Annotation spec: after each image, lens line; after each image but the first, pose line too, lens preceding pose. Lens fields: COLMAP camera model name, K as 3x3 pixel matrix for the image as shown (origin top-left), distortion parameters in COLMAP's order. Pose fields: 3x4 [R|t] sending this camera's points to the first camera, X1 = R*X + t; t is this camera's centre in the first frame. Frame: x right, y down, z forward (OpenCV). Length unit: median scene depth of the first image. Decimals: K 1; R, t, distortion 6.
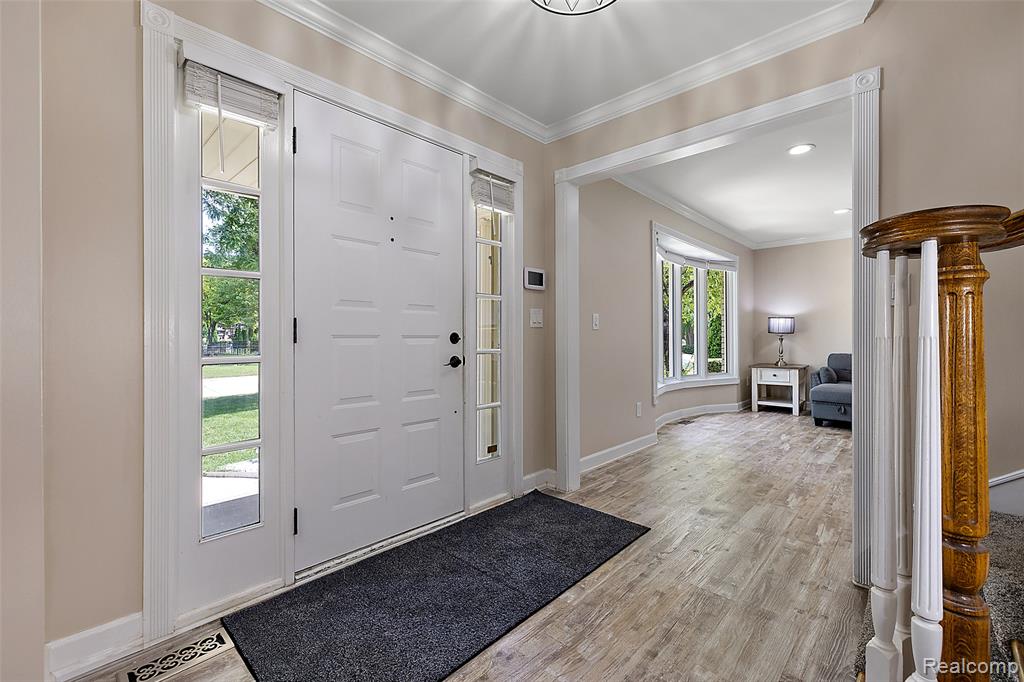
lens RADIAL K [[445.8, 0, 498.4], [0, 445.8, 339.2], [0, 0, 1]] dist [-0.000709, 0.000014]
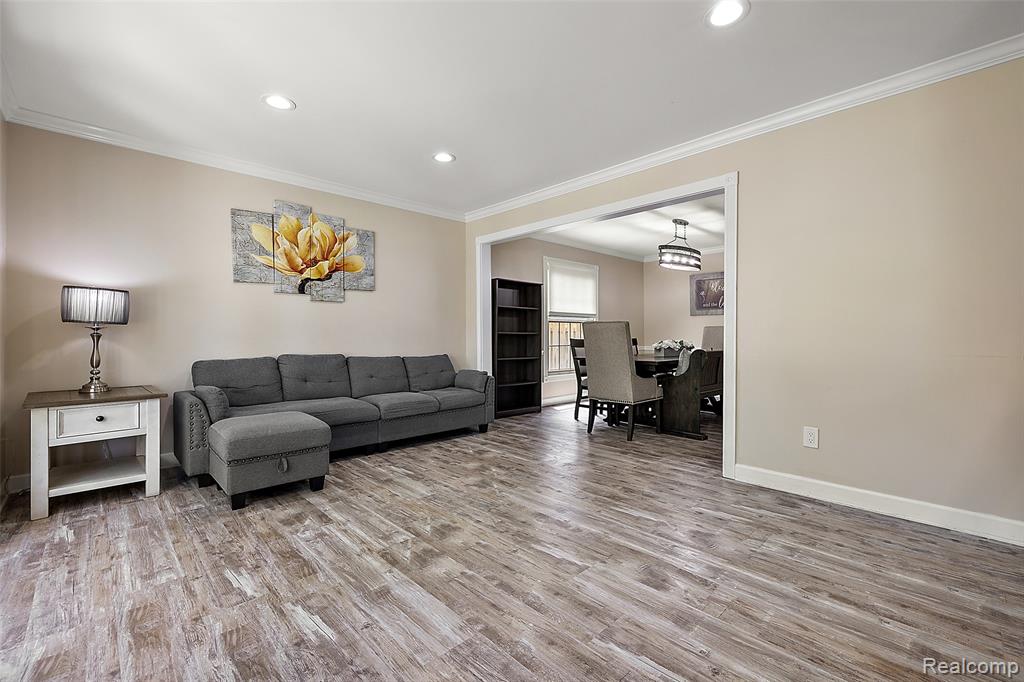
lens RADIAL K [[437.8, 0, 526.2], [0, 437.8, 337.1], [0, 0, 1]] dist [0.001935, 0.000402]
pose [[0.021500, -0.000801, 0.999769, 0.231451], [0.001521, 0.999999, 0.000768, 0.001660], [-0.999768, 0.001504, 0.021501, 0.666233]]
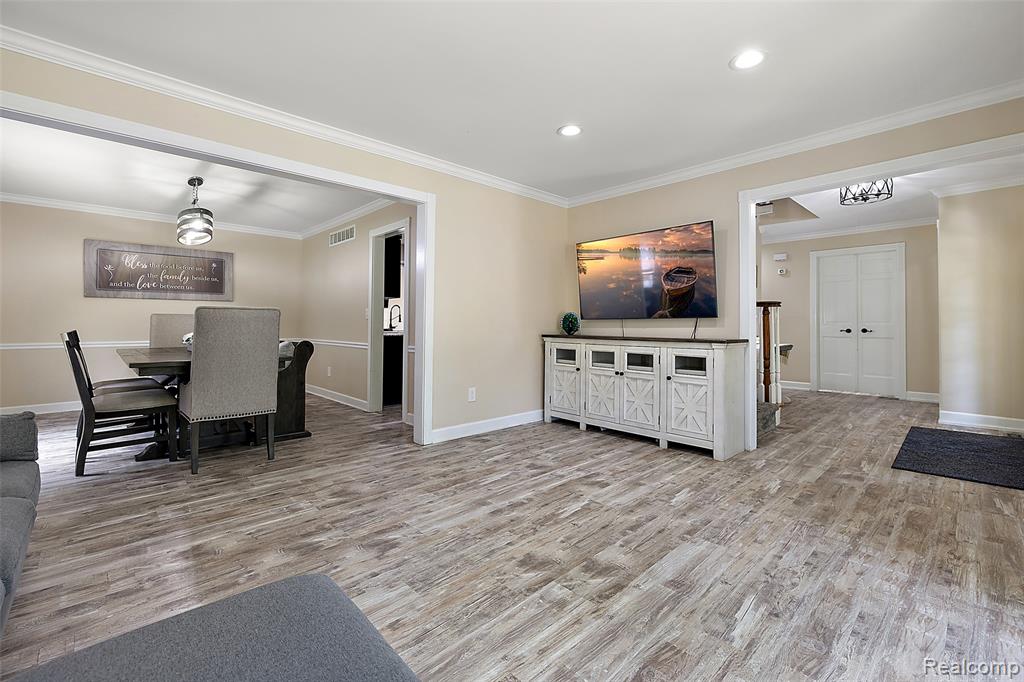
lens RADIAL K [[436.5, 0, 509.5], [0, 436.5, 333.0], [0, 0, 1]] dist [-0.000440, 0.000352]
pose [[-0.998742, 0.001859, 0.050106, 0.677432], [0.002991, 0.999742, 0.022516, -0.004410], [-0.050052, 0.022638, -0.998490, 1.124811]]
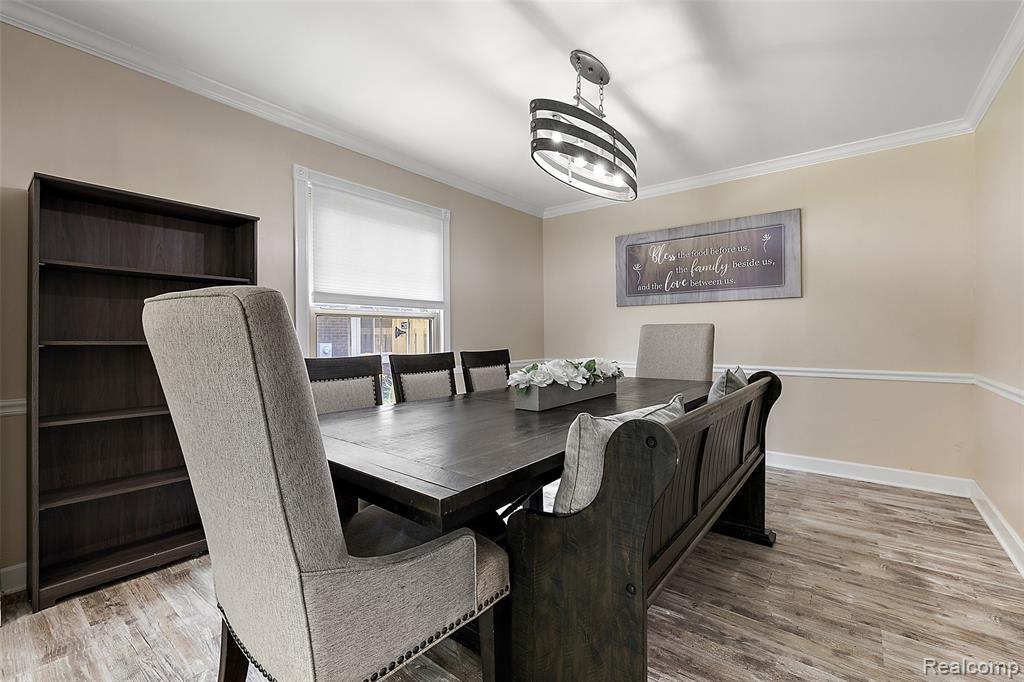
lens RADIAL K [[428.9, 0, 508.7], [0, 428.9, 337.0], [0, 0, 1]] dist [-0.000366, -0.000398]
pose [[-0.085022, -0.001176, 0.996378, 0.906092], [0.003661, 0.999992, 0.001493, -0.010869], [-0.996372, 0.003774, -0.085017, 0.424814]]
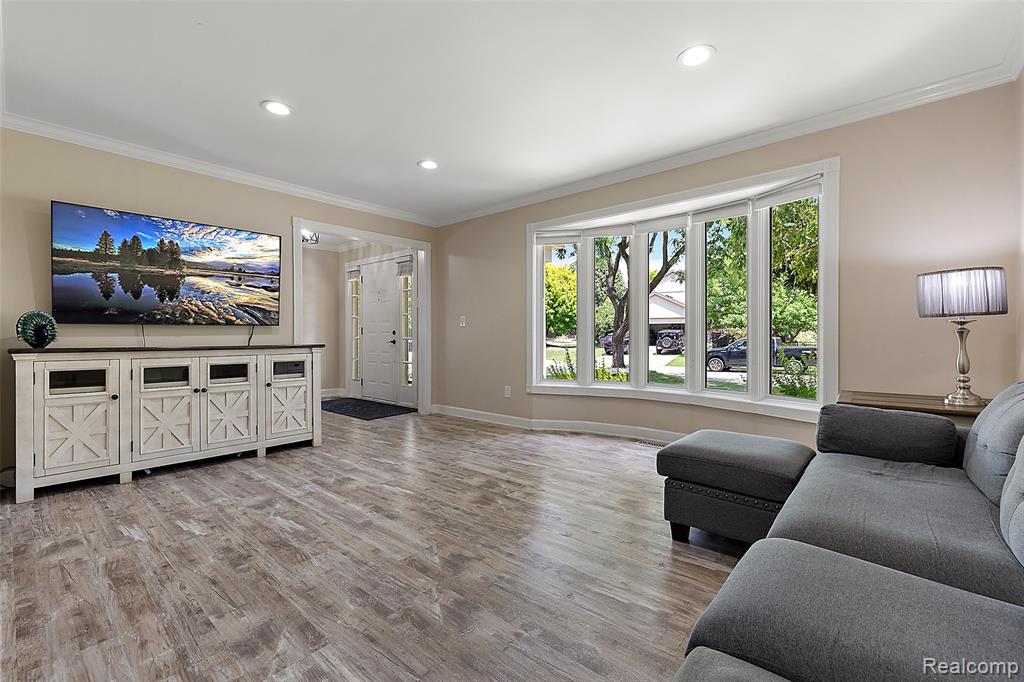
lens RADIAL K [[436.5, 0, 509.5], [0, 436.5, 333.0], [0, 0, 1]] dist [-0.000440, 0.000352]
pose [[0.040586, -0.001430, -0.999175, 1.191444], [-0.000717, 0.999999, -0.001460, 0.001636], [0.999176, 0.000775, 0.040585, 0.767467]]
